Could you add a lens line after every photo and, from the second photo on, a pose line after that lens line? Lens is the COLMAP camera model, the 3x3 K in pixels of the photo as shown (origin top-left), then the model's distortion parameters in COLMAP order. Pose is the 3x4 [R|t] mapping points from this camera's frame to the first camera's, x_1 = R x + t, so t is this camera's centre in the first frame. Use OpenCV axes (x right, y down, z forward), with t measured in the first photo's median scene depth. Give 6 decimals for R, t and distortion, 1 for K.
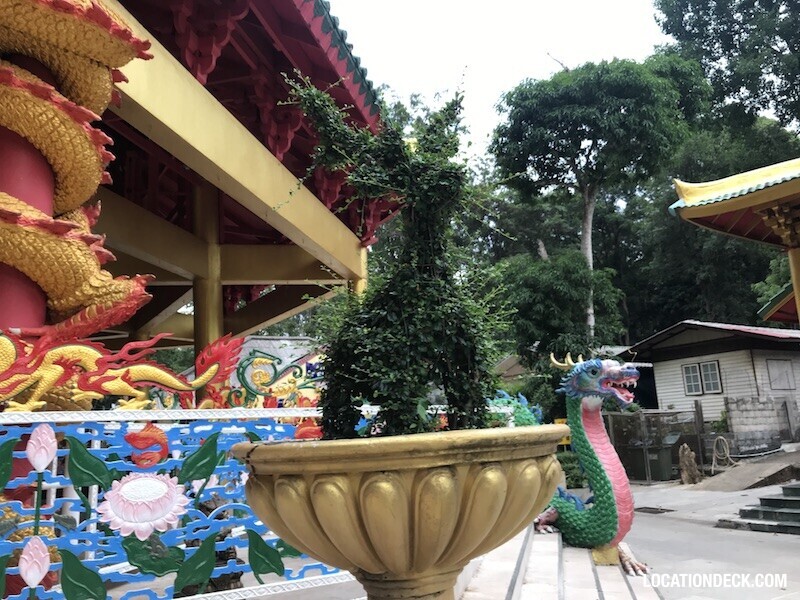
lens RADIAL K [[669.3, 0, 399.0], [0, 669.3, 292.1], [0, 0, 1]] dist [-0.008609, -0.000010]
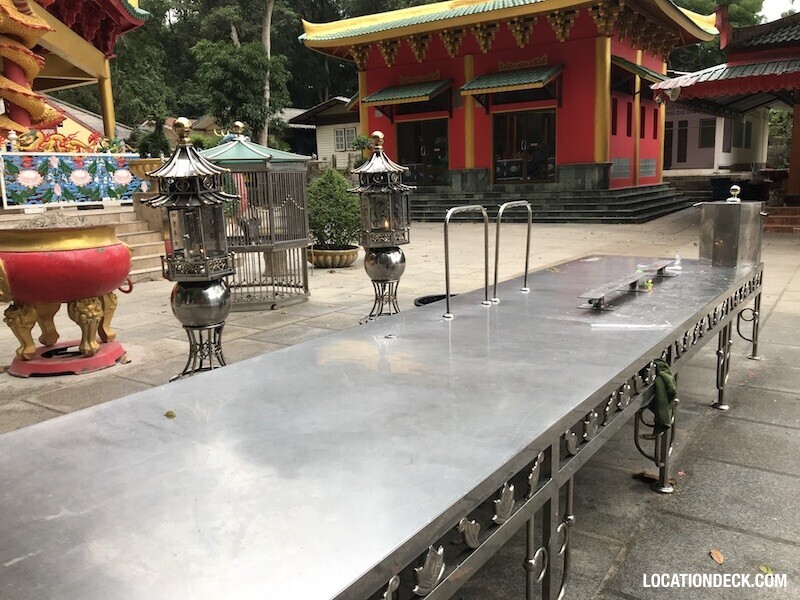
lens RADIAL K [[664.7, 0, 391.6], [0, 664.7, 302.2], [0, 0, 1]] dist [0.004017, 0.014819]
pose [[0.920767, -0.054134, 0.386340, -0.035707], [-0.095482, 0.928933, 0.357725, -0.078913], [-0.378249, -0.366269, 0.850161, -0.452718]]
